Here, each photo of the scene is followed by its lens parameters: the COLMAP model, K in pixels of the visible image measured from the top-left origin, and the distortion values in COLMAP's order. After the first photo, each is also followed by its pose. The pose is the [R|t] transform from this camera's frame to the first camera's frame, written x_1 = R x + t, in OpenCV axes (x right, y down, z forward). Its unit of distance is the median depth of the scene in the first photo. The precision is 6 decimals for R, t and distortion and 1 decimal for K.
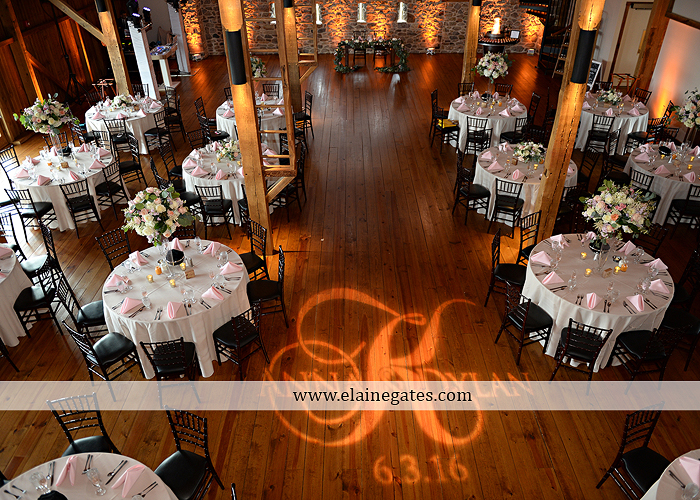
lens RADIAL K [[507.9, 0, 349.8], [0, 507.9, 251.1], [0, 0, 1]] dist [-0.044589, -0.005726]
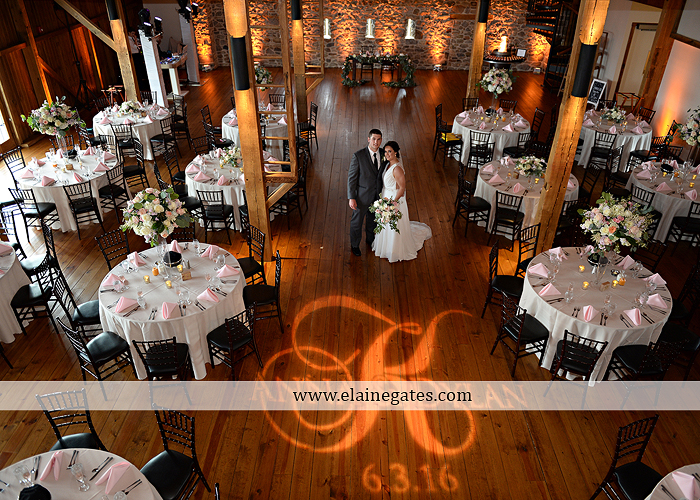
lens RADIAL K [[507.9, 0, 349.8], [0, 507.9, 249.9], [0, 0, 1]] dist [-0.044589, -0.005726]
pose [[0.999568, 0.027500, -0.010377, 0.011933], [-0.027817, 0.999108, -0.031756, 0.012421], [0.009494, 0.032031, 0.999442, -0.000239]]
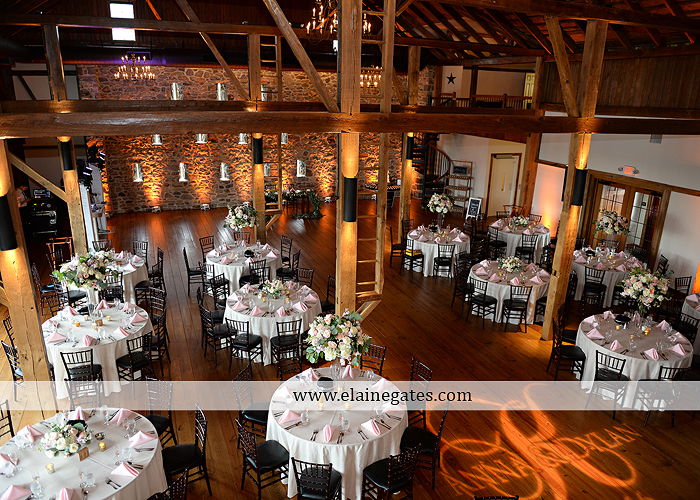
lens RADIAL K [[507.9, 0, 354.8], [0, 507.9, 250.8], [0, 0, 1]] dist [-0.044589, -0.005726]
pose [[0.928241, -0.080578, 0.363147, -0.489820], [0.180373, 0.951305, -0.249970, 0.016561], [-0.325321, 0.297534, 0.897574, -0.013101]]
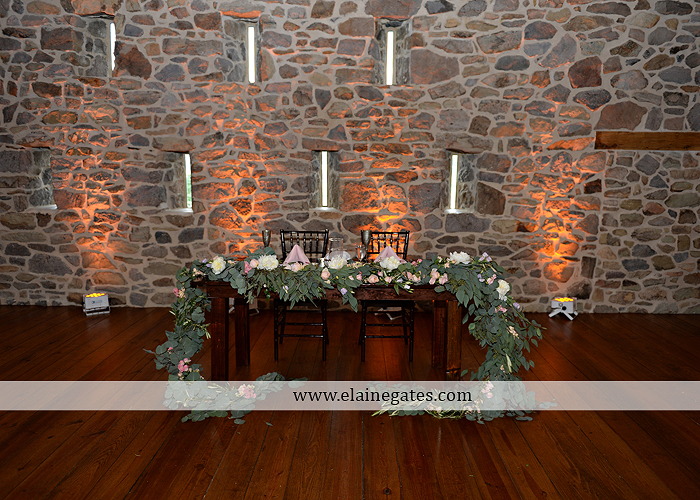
lens RADIAL K [[555.7, 0, 348.5], [0, 555.7, 247.4], [0, 0, 1]] dist [-0.013559, -0.003476]
pose [[0.999518, 0.015993, -0.026592, 0.108306], [-0.025843, 0.903378, -0.428066, -0.686798], [0.017177, 0.428547, 0.903356, 1.656098]]
